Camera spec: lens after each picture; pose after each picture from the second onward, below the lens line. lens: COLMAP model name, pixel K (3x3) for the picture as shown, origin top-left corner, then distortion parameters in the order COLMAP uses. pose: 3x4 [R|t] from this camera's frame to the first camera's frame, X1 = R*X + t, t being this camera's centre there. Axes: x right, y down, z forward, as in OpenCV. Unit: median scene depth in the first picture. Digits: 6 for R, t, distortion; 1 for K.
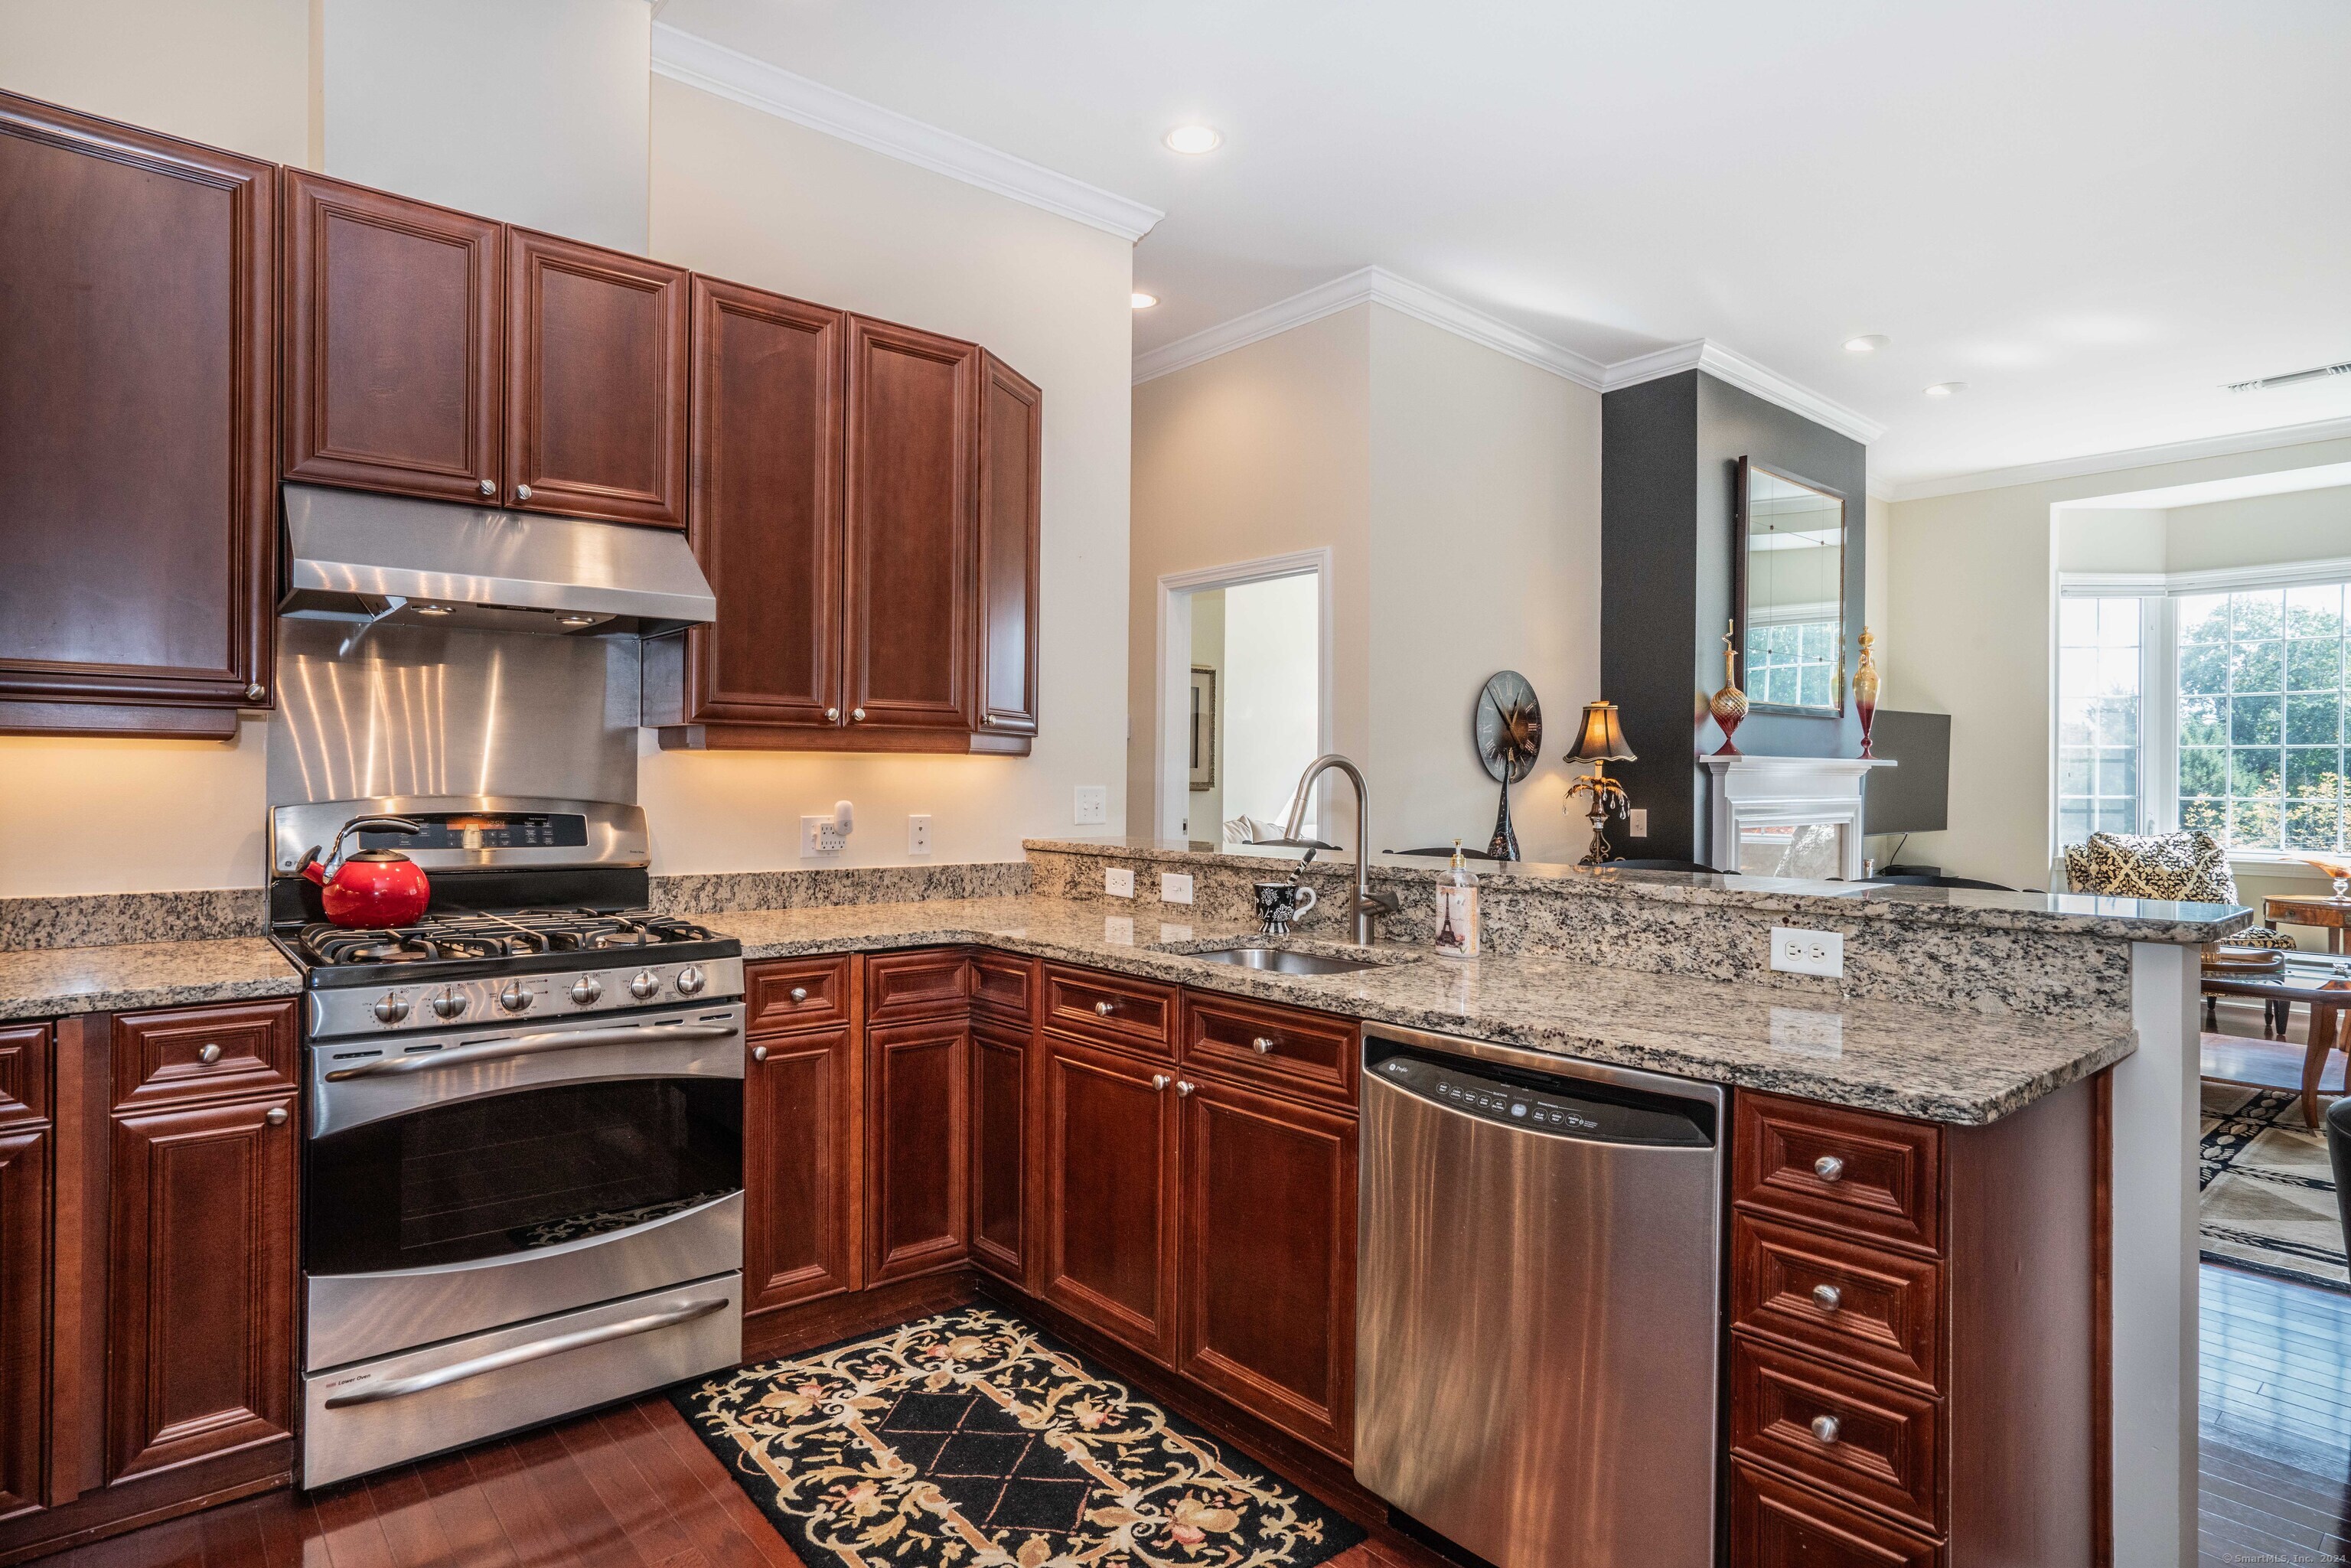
lens RADIAL K [[1283.9, 0, 1174.4], [0, 1283.9, 783.7], [0, 0, 1]] dist [-0.012021, 0.008501]
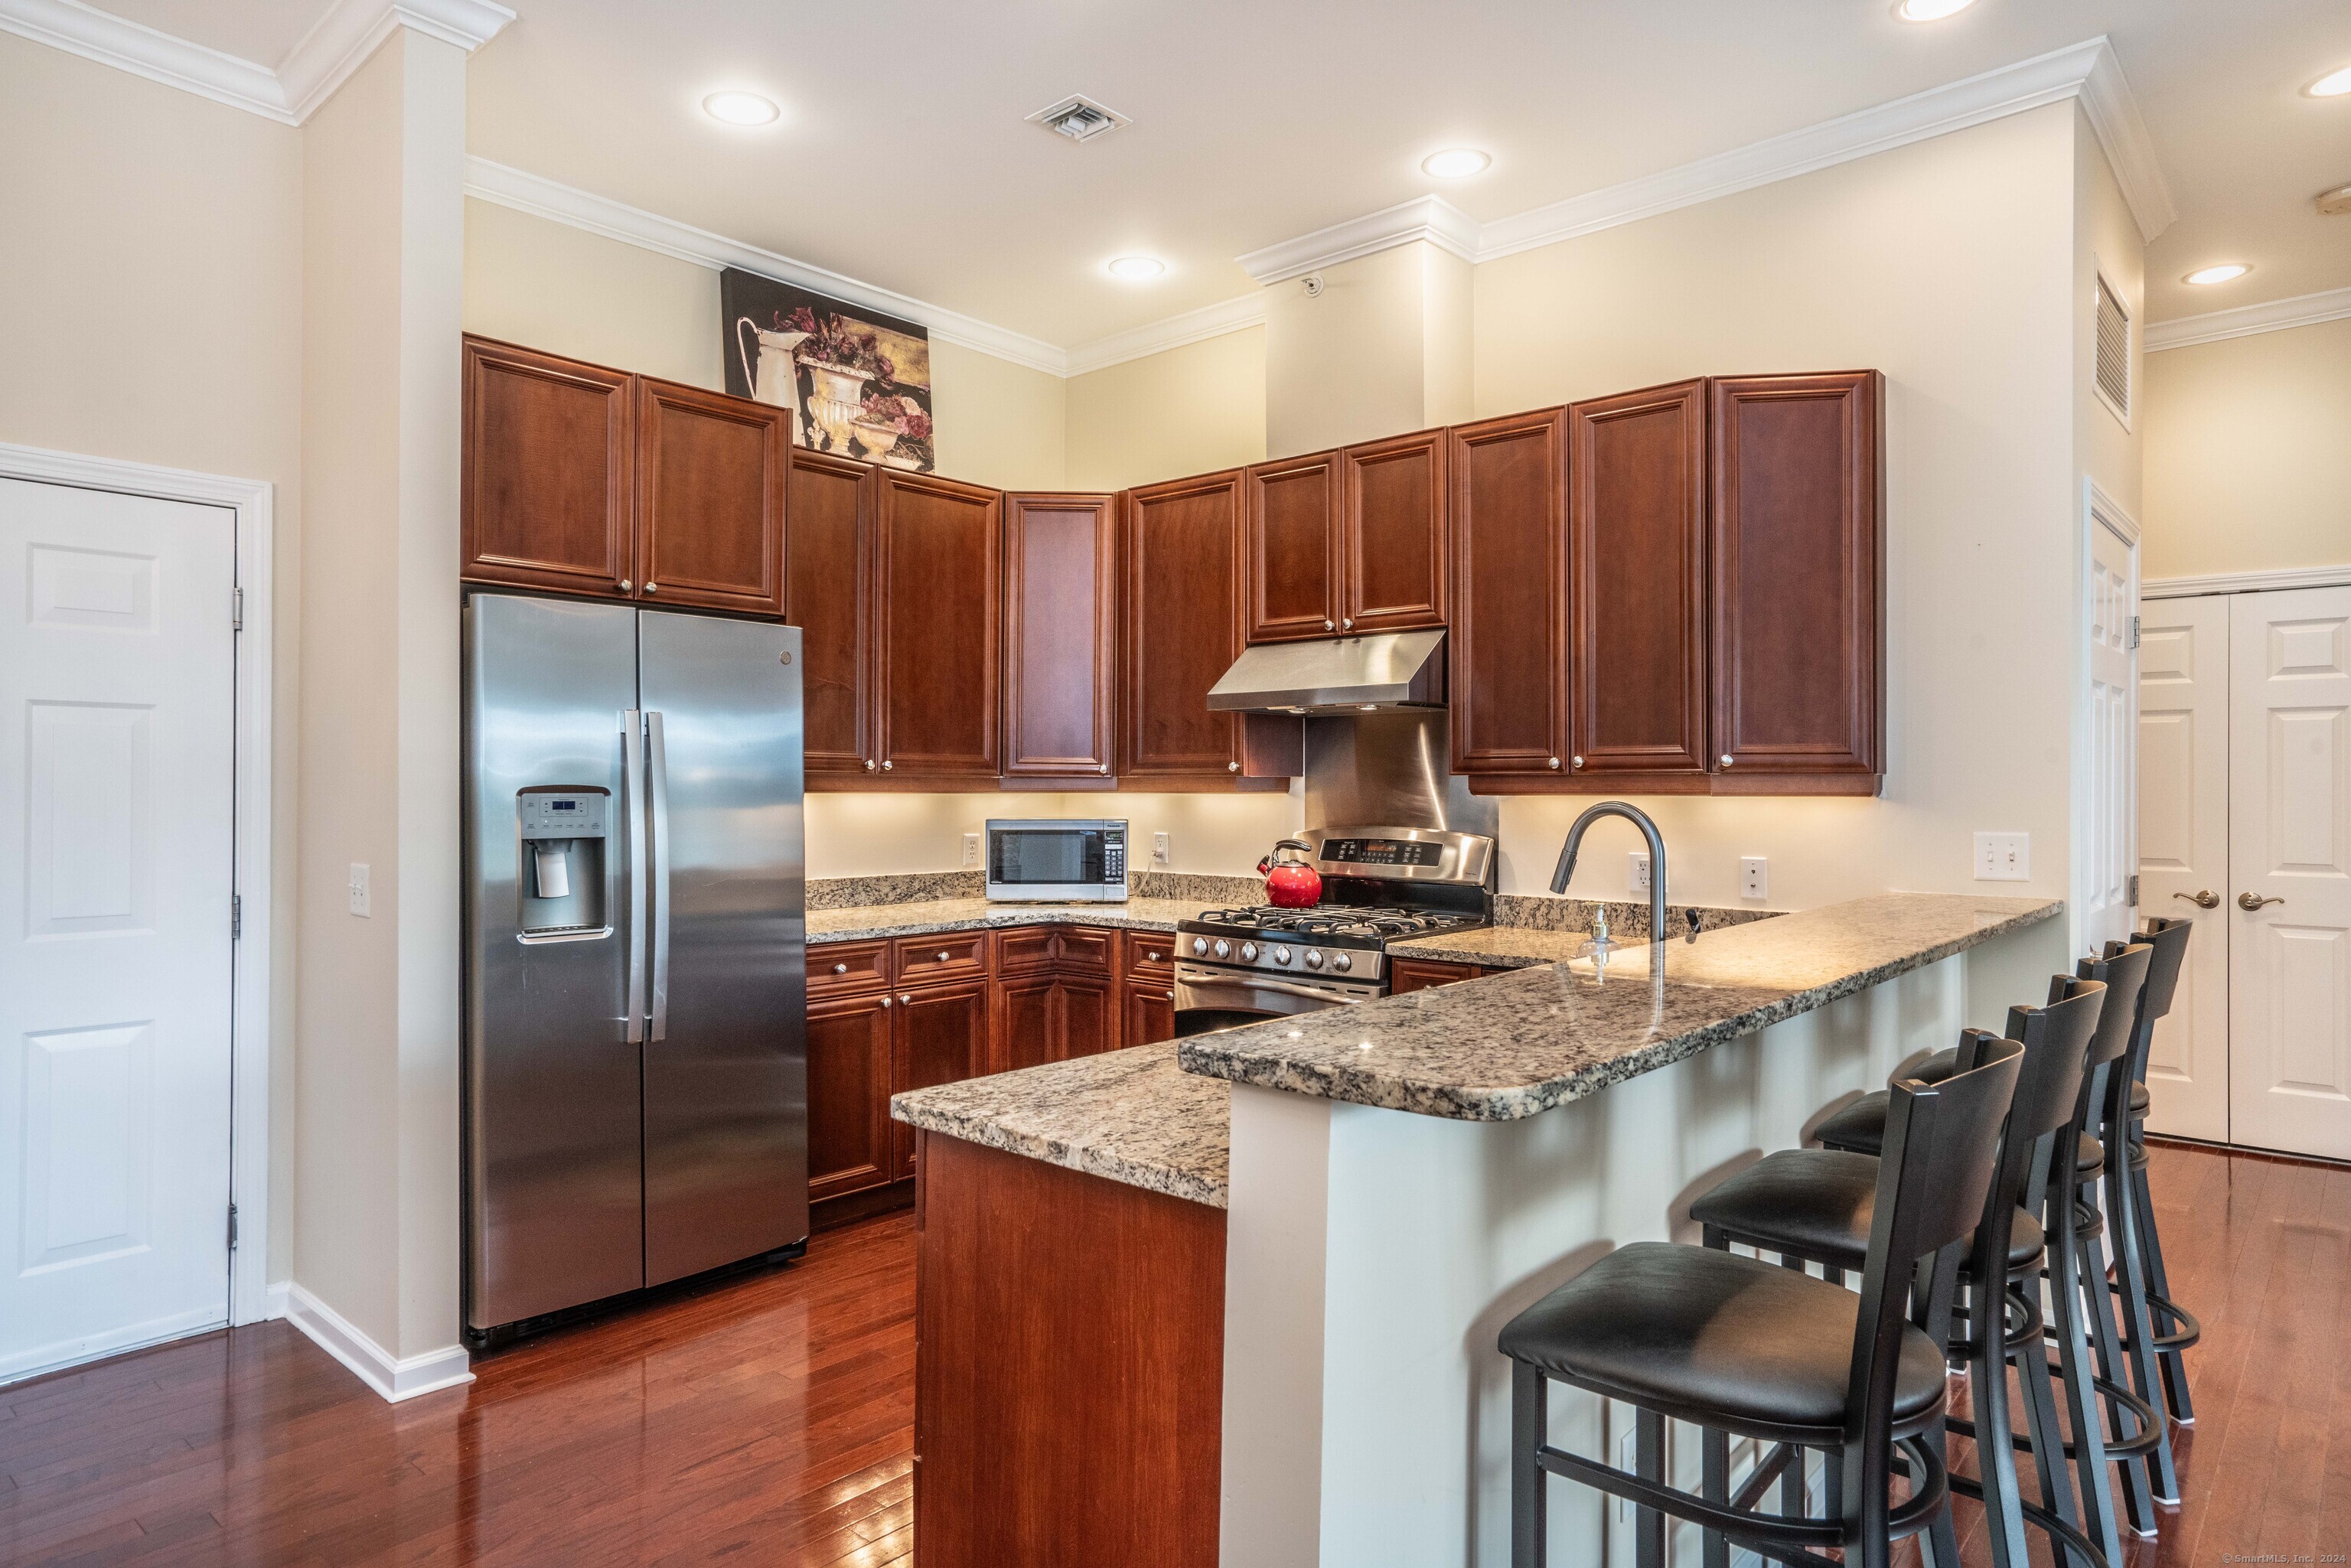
lens RADIAL K [[1414.8, 0, 1195.3], [0, 1414.8, 766.8], [0, 0, 1]] dist [-0.017078, 0.010022]
pose [[0.120903, -0.024046, -0.992373, 0.911925], [-0.005432, 0.999676, -0.024885, -0.016988], [0.992649, 0.008399, 0.120733, 0.514265]]
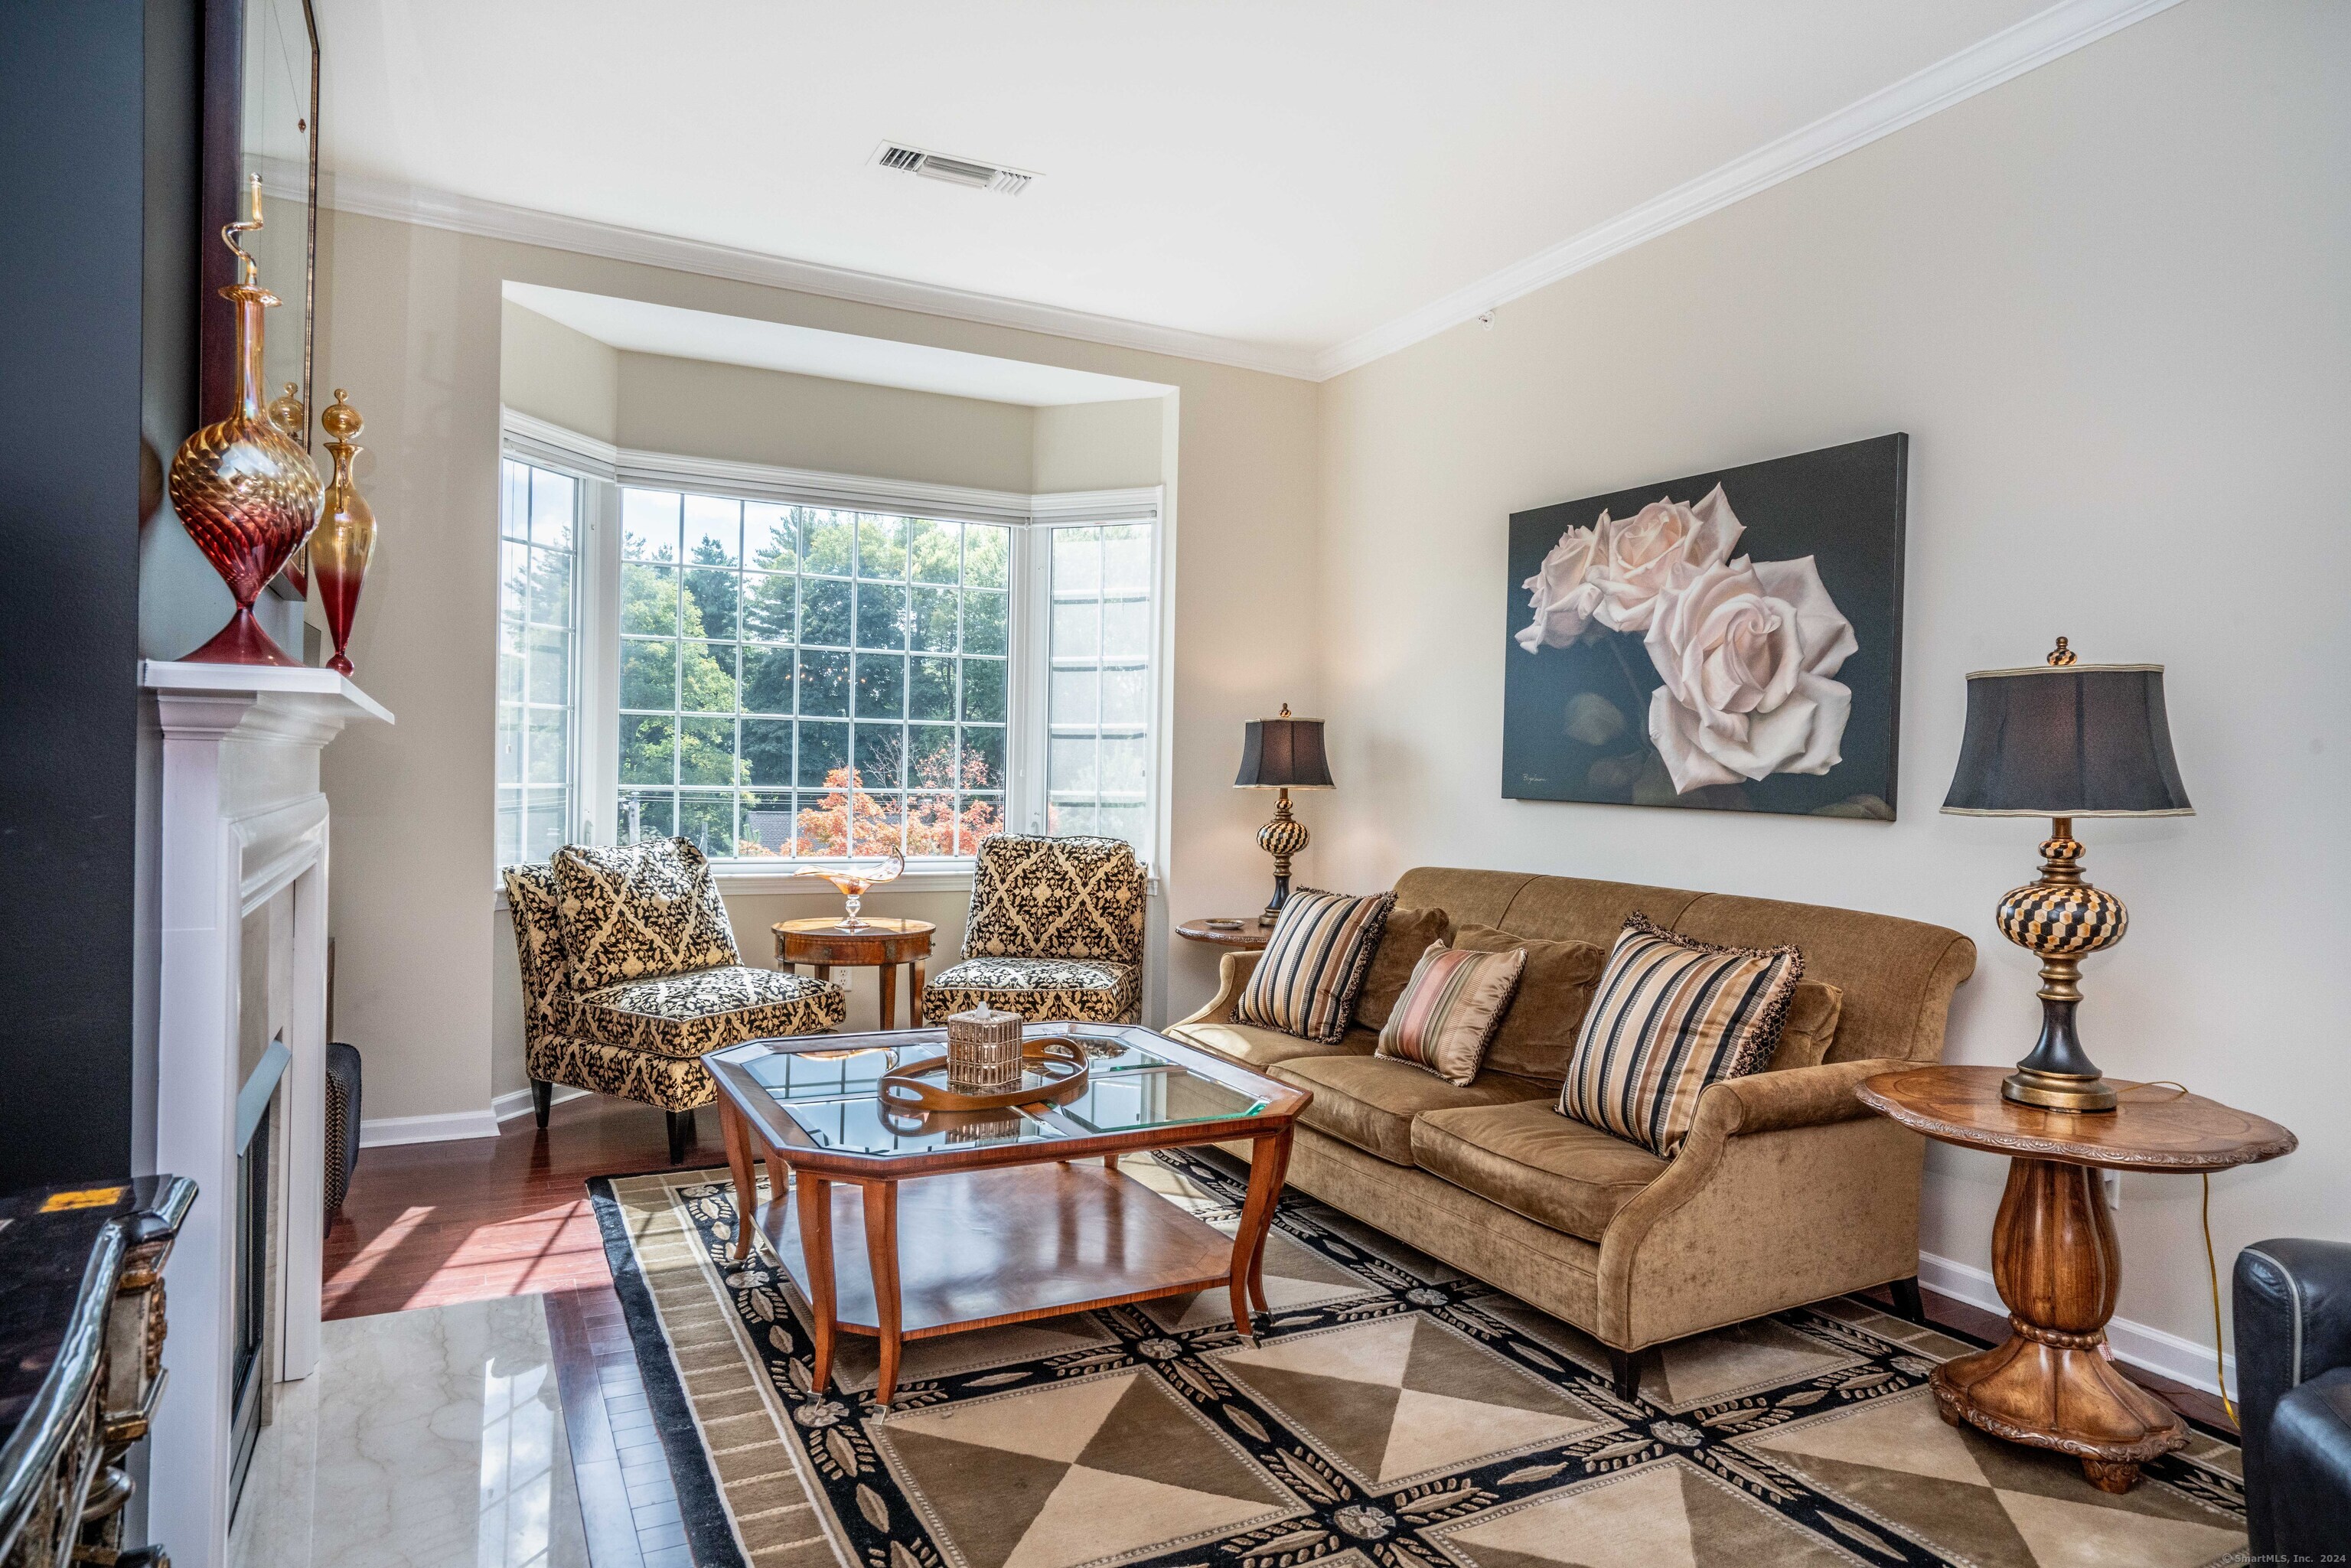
lens RADIAL K [[1414.8, 0, 1140.1], [0, 1414.8, 773.0], [0, 0, 1]] dist [-0.017078, 0.010022]
pose [[0.257204, -0.000069, 0.966357, 0.318137], [-0.013939, 0.999896, 0.003782, -0.005110], [-0.966257, -0.014443, 0.257176, 1.239920]]
